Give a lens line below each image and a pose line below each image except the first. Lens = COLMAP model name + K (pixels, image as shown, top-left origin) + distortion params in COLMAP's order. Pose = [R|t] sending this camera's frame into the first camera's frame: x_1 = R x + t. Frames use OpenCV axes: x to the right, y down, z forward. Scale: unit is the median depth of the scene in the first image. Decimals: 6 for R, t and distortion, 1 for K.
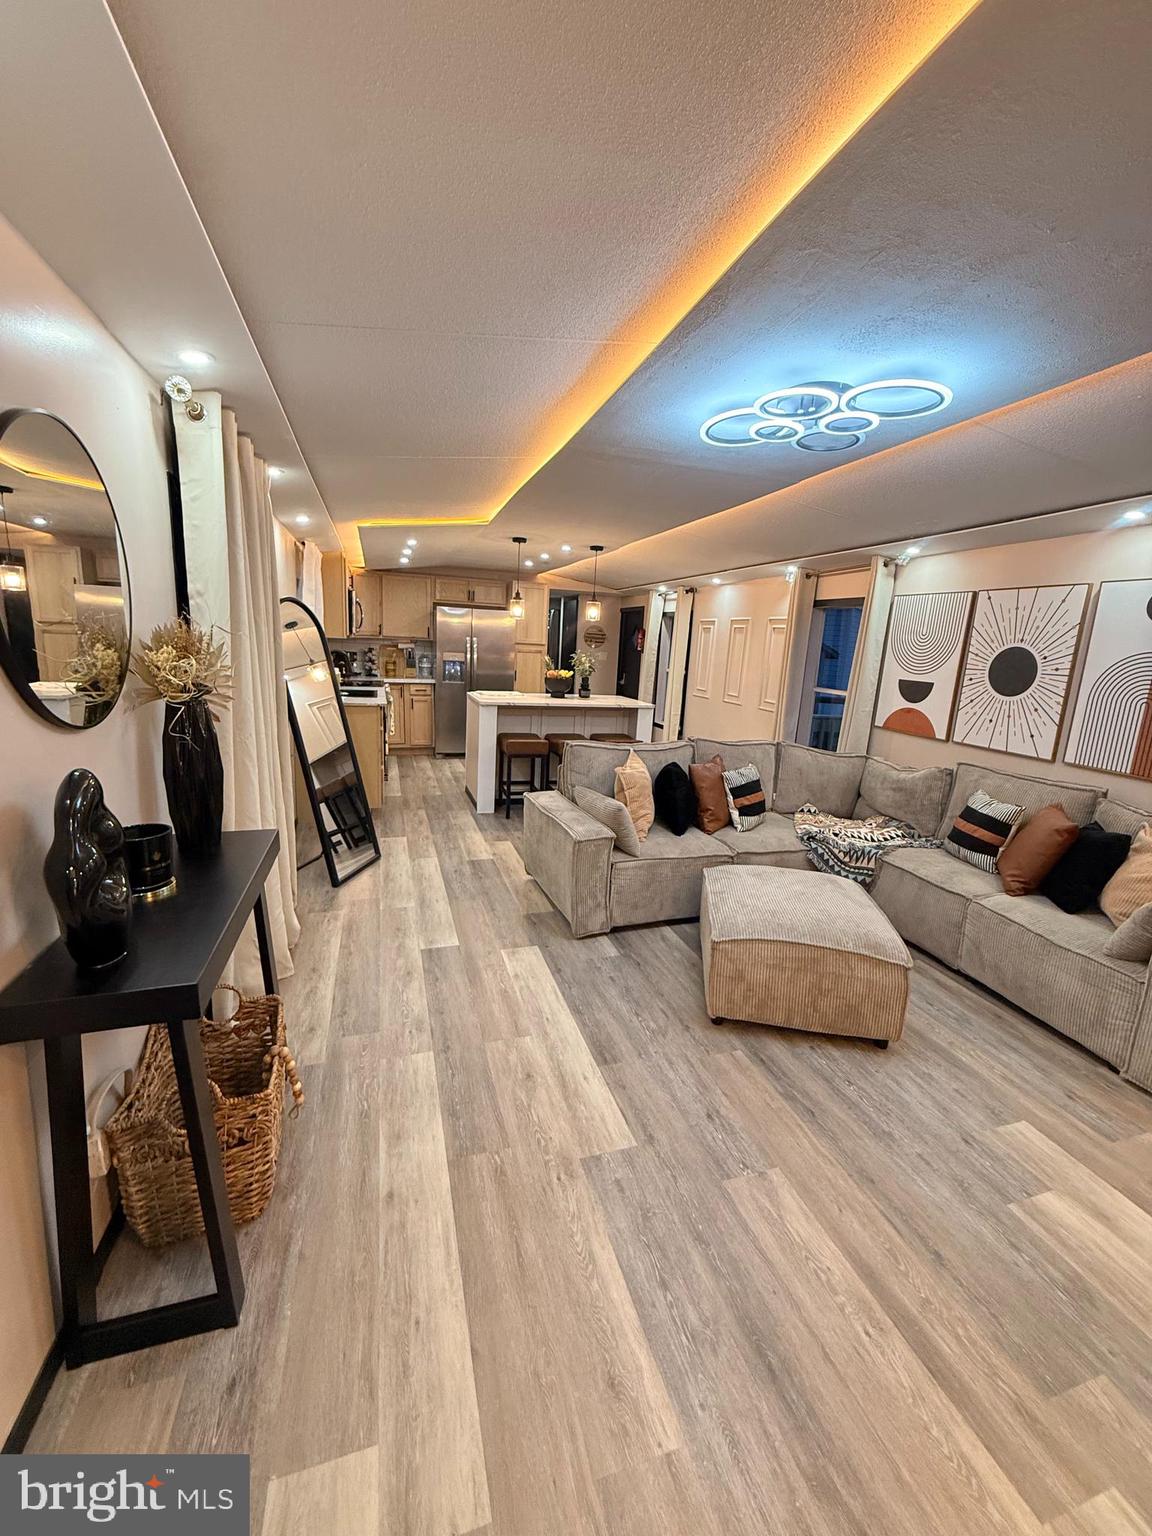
lens RADIAL K [[608.4, 0, 576.0], [0, 608.4, 768.0], [0, 0, 1]] dist [0.000184, -0.000116]
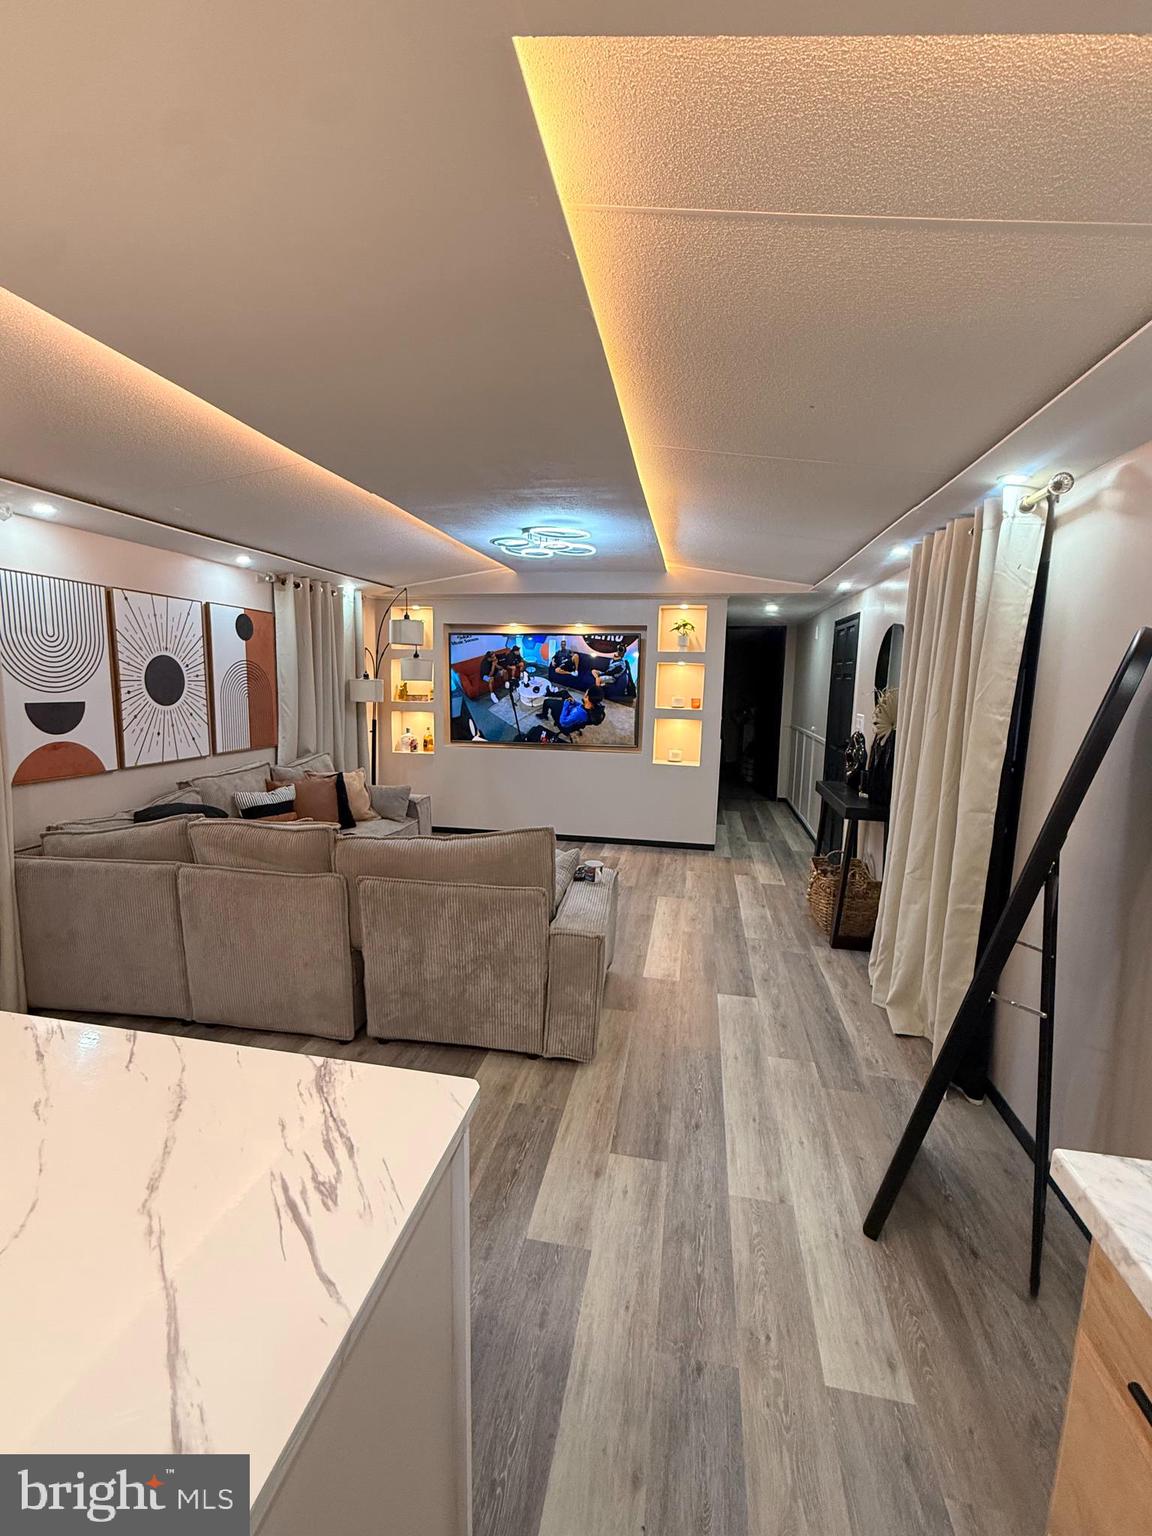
lens RADIAL K [[649.4, 0, 576.0], [0, 649.4, 768.0], [0, 0, 1]] dist [0.000830, 0.000038]
pose [[-0.880176, -0.136199, 0.454686, -0.345935], [0.028167, 0.941270, 0.336479, -0.346136], [-0.473811, 0.308968, -0.824647, 1.536439]]
